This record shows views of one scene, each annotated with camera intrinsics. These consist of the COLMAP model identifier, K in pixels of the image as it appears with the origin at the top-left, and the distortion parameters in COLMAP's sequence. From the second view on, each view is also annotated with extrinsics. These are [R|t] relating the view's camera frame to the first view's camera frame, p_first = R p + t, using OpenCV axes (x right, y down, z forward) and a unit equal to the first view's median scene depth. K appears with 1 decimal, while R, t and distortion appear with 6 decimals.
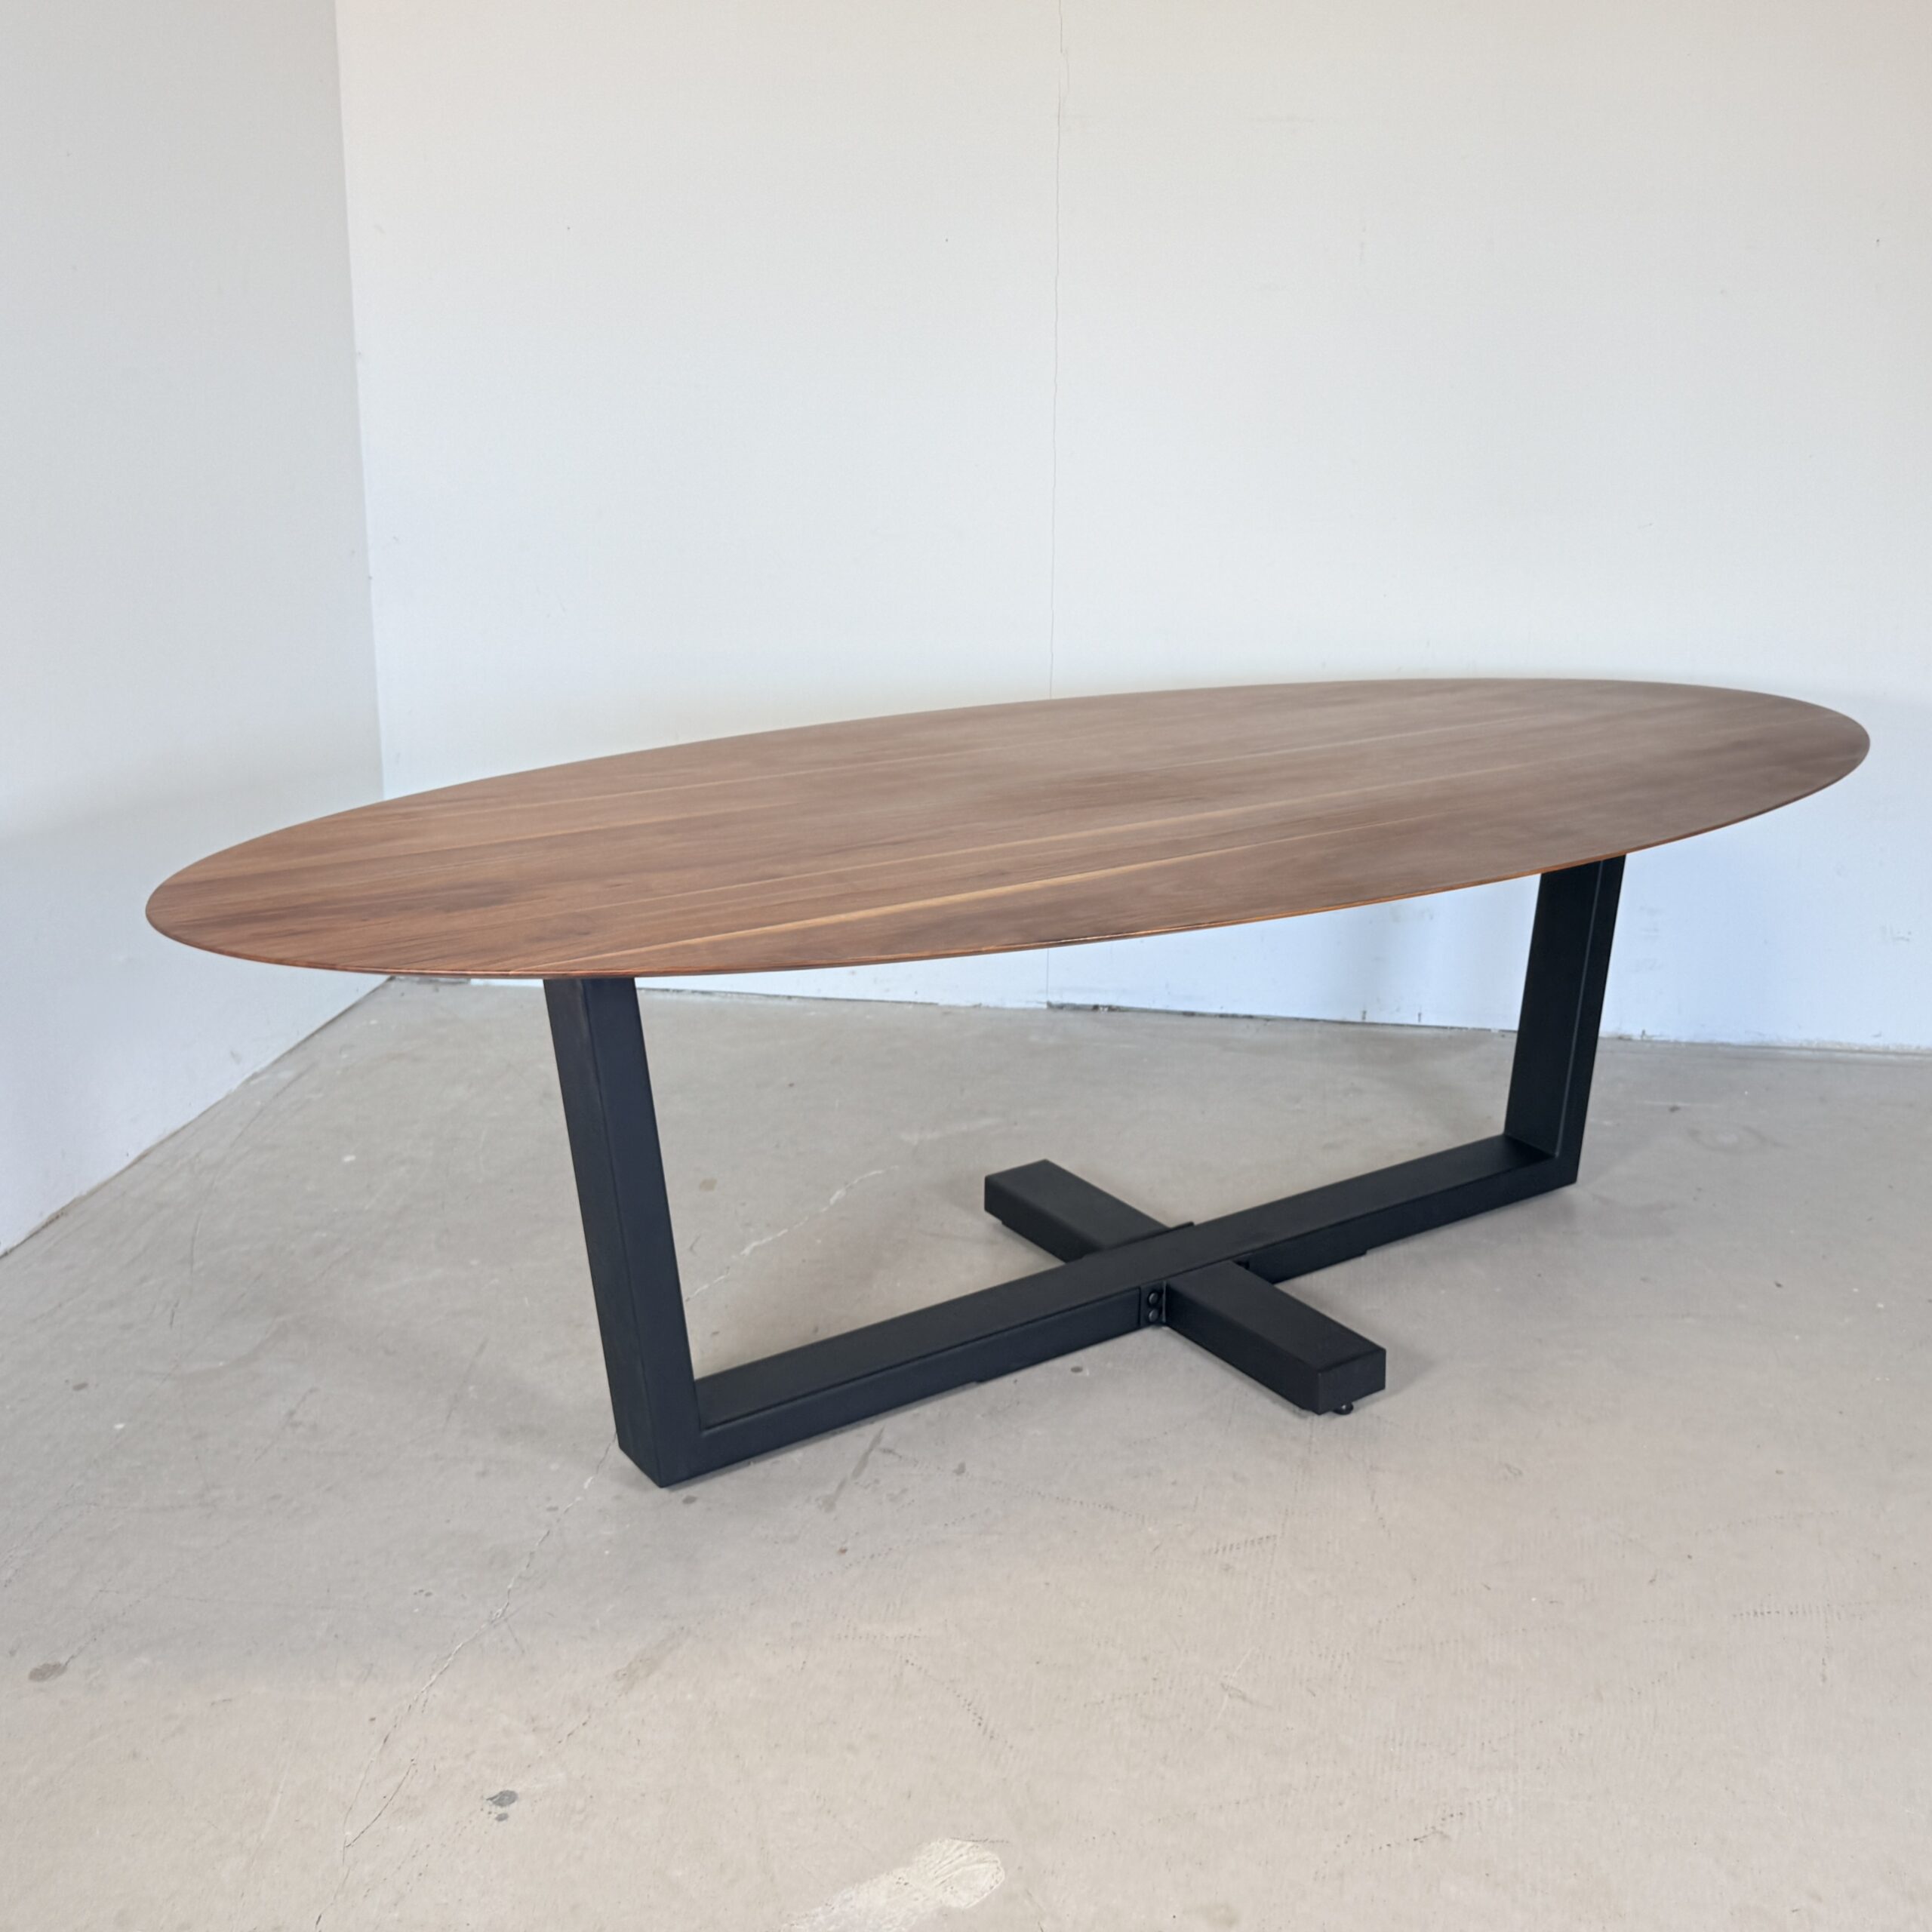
lens RADIAL K [[1903.8, 0, 1080.6], [0, 1903.8, 888.6], [0, 0, 1]] dist [0.006264, 0.000000]
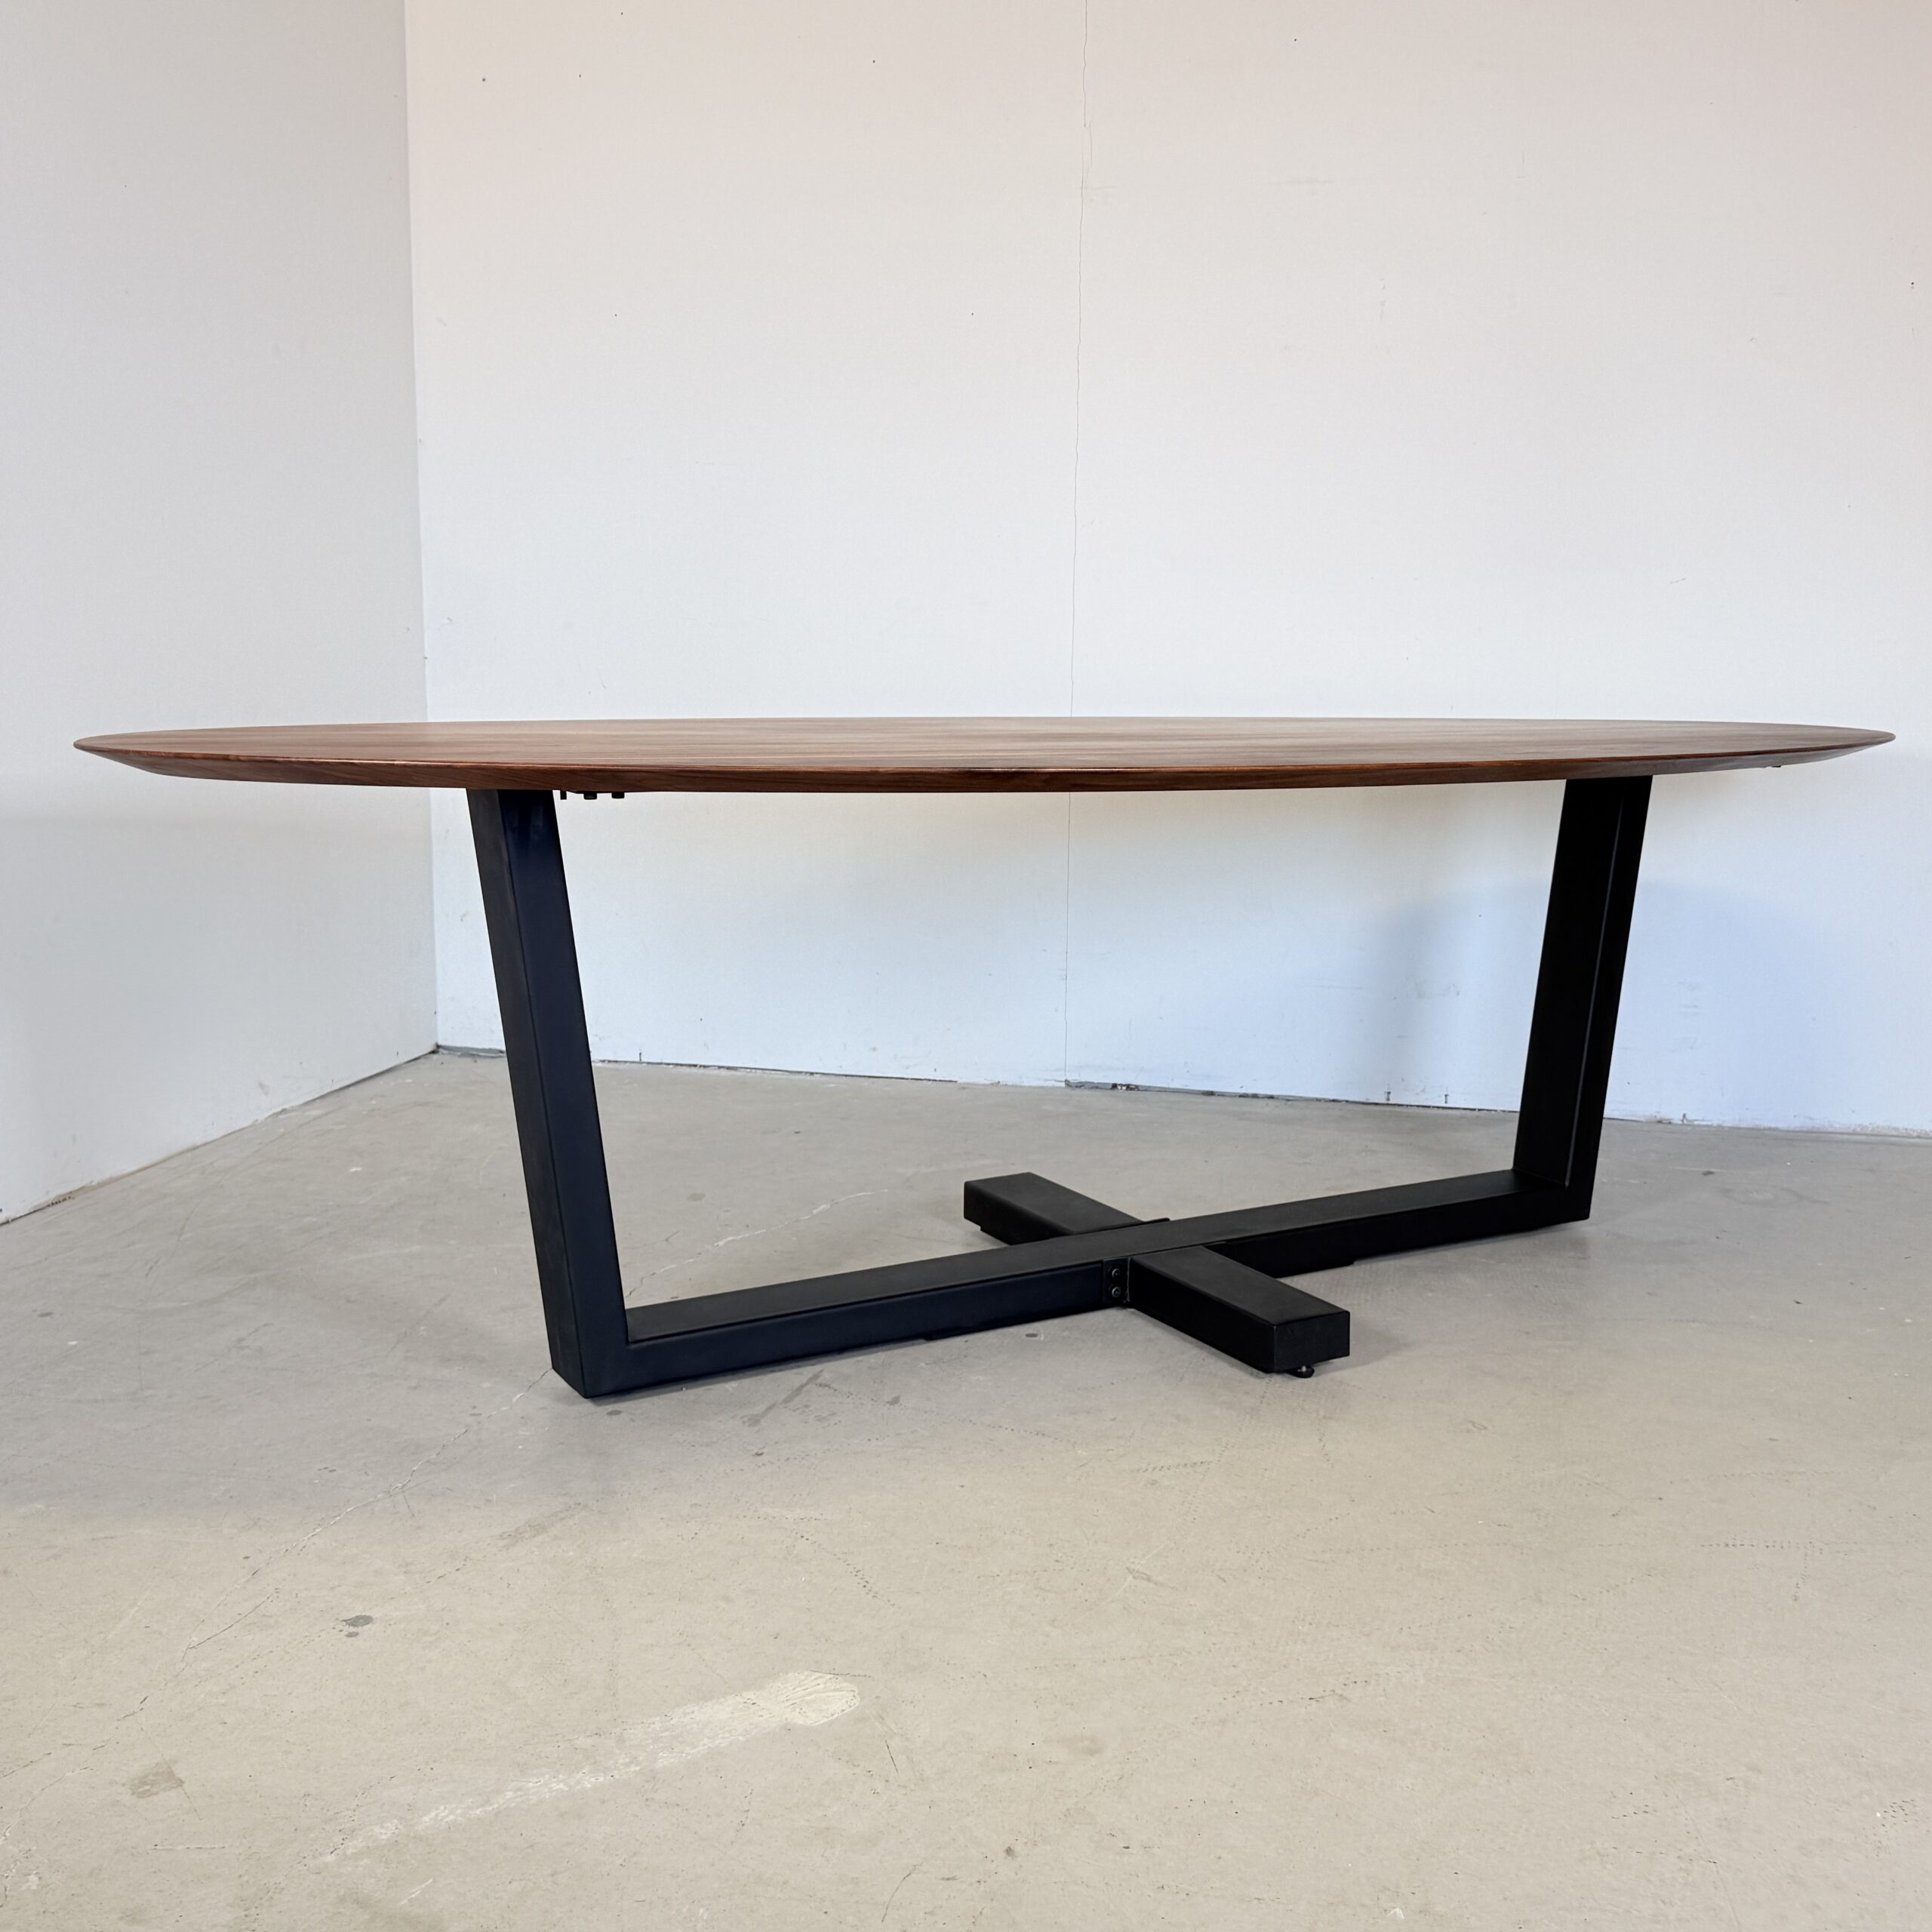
lens RADIAL K [[1856.9, 0, 1013.5], [0, 1856.9, 1008.1], [0, 0, 1]] dist [0.035928, 0.000000]
pose [[0.995328, 0.013432, -0.095607, 0.075201], [-0.021167, 0.996541, -0.080358, 0.159234], [0.094197, 0.082006, 0.992170, 0.045654]]
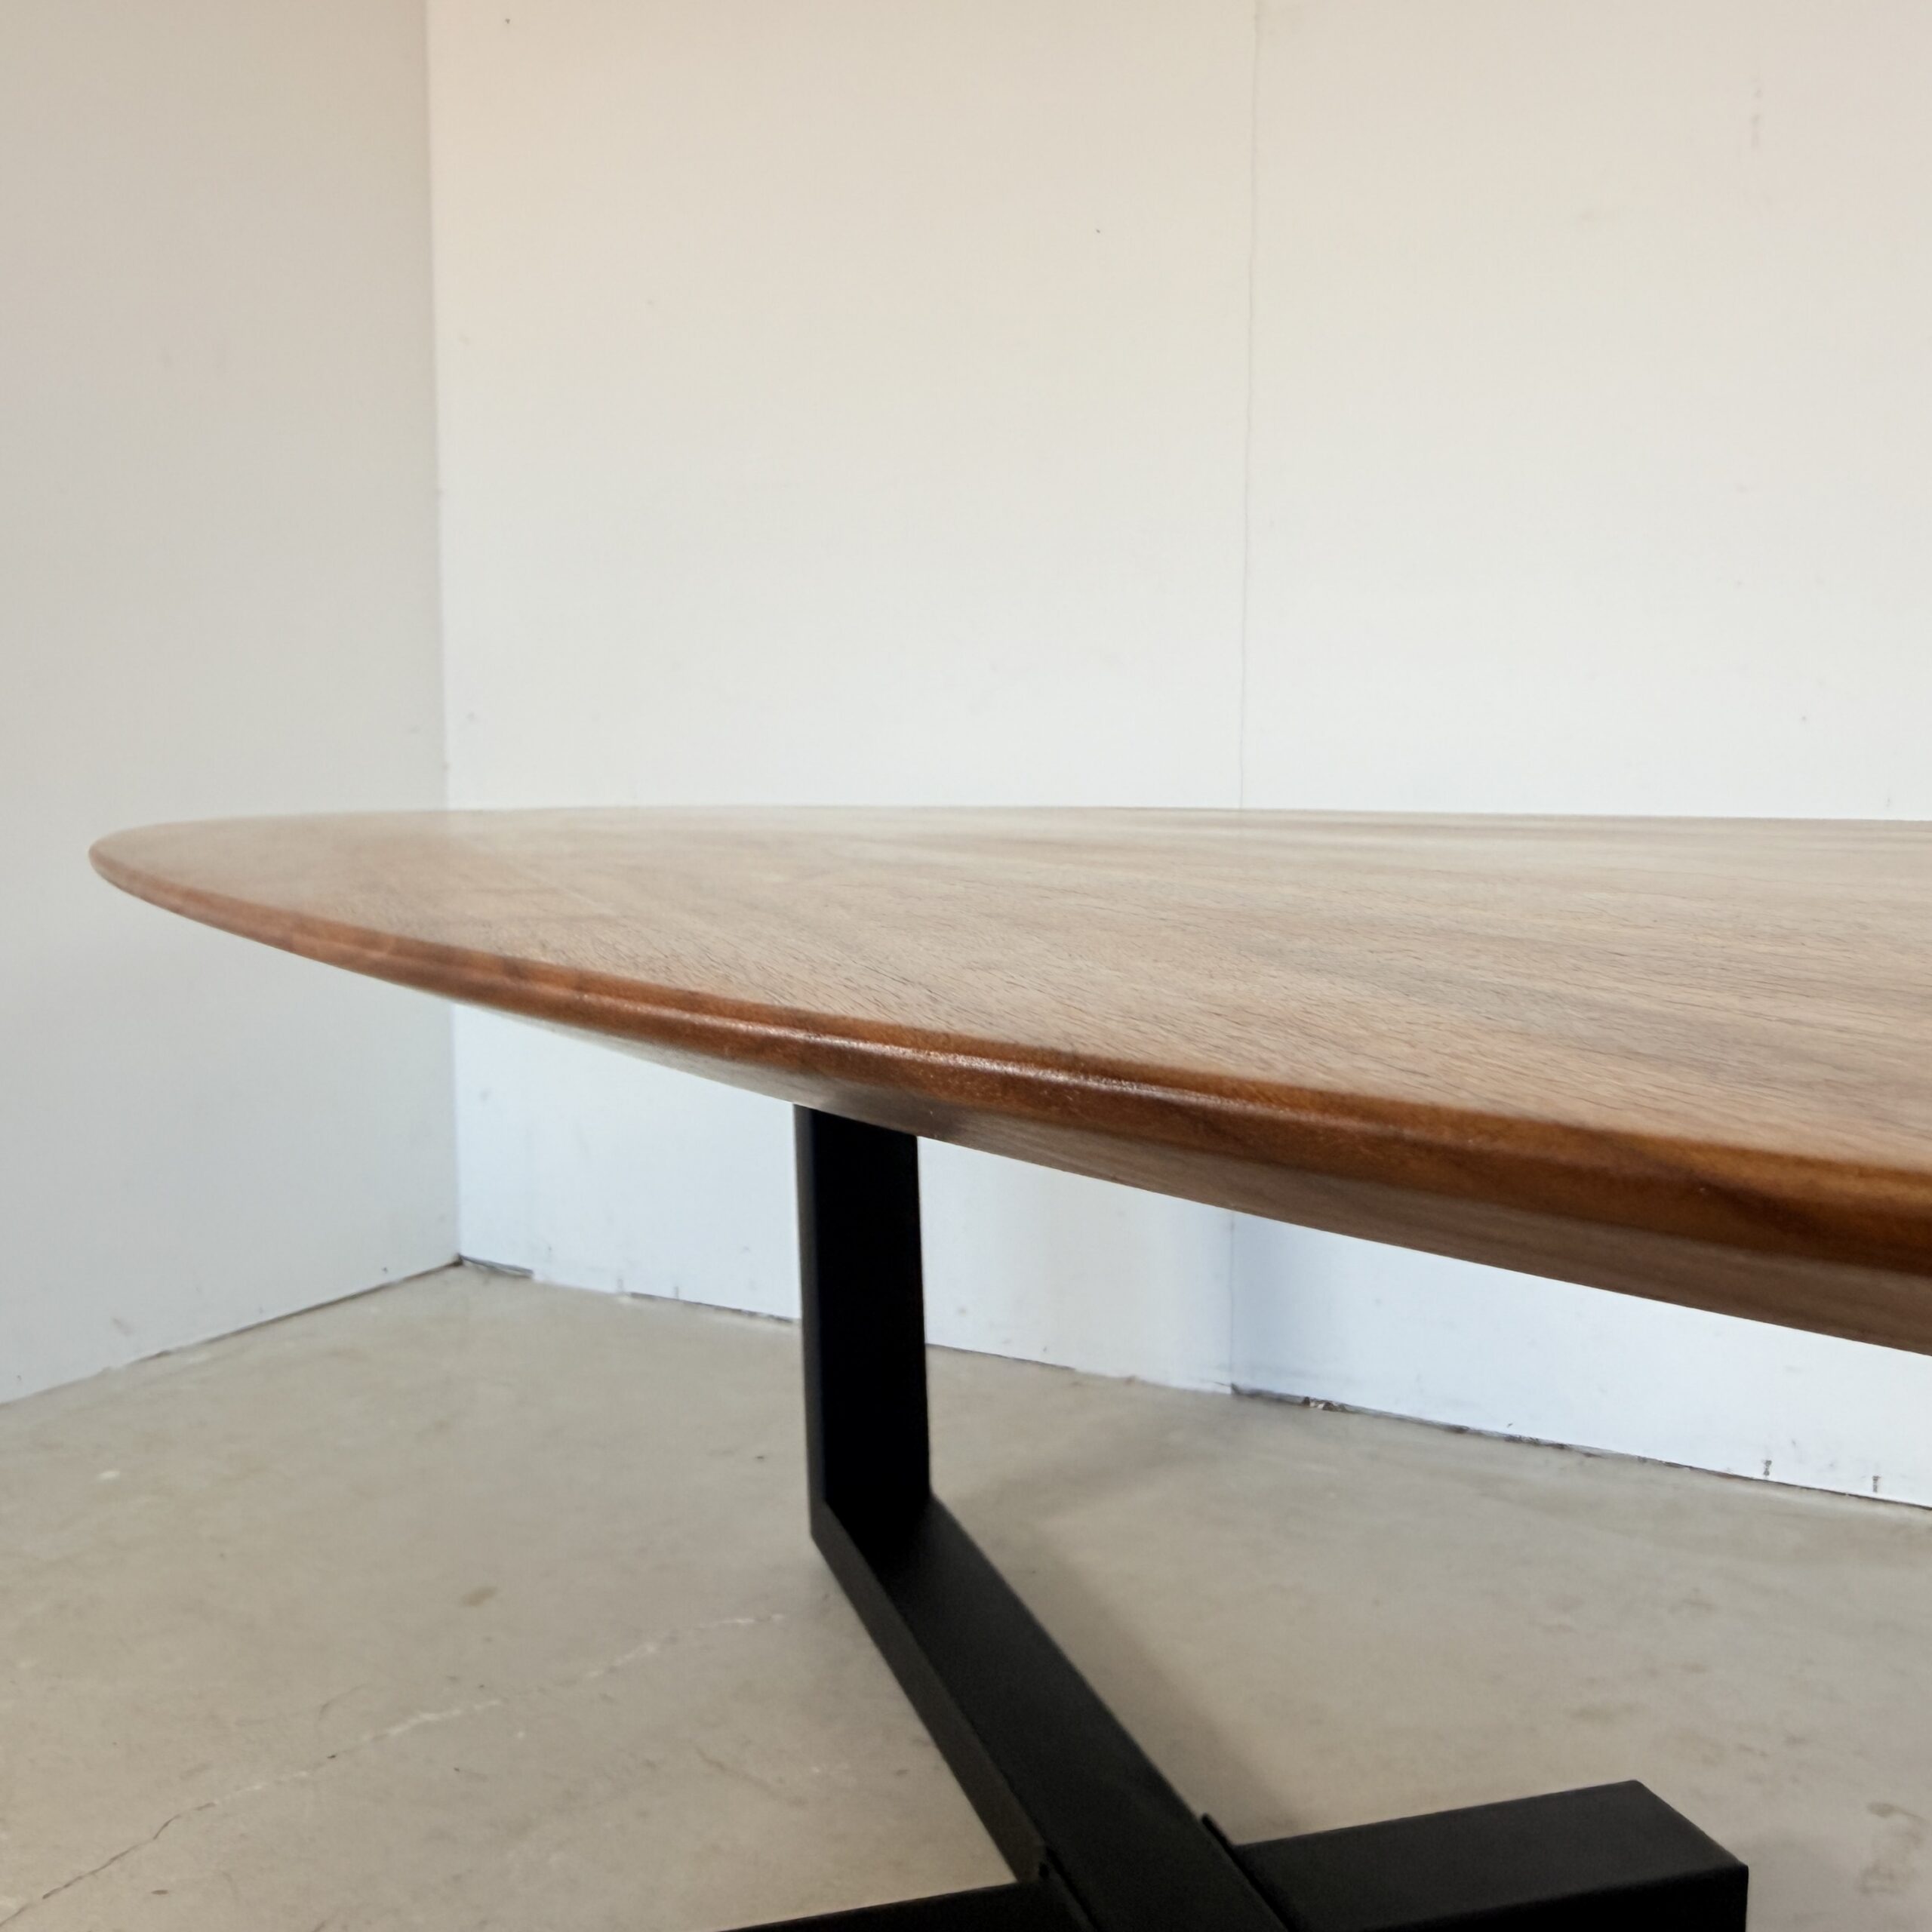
lens RADIAL K [[1738.2, 0, 957.0], [0, 1738.2, 1023.0], [0, 0, 1]] dist [0.023178, -0.051186]
pose [[0.920189, 0.029384, -0.390370, 0.195287], [-0.087247, 0.987492, -0.131330, 0.038257], [0.381628, 0.154907, 0.911243, 0.641603]]
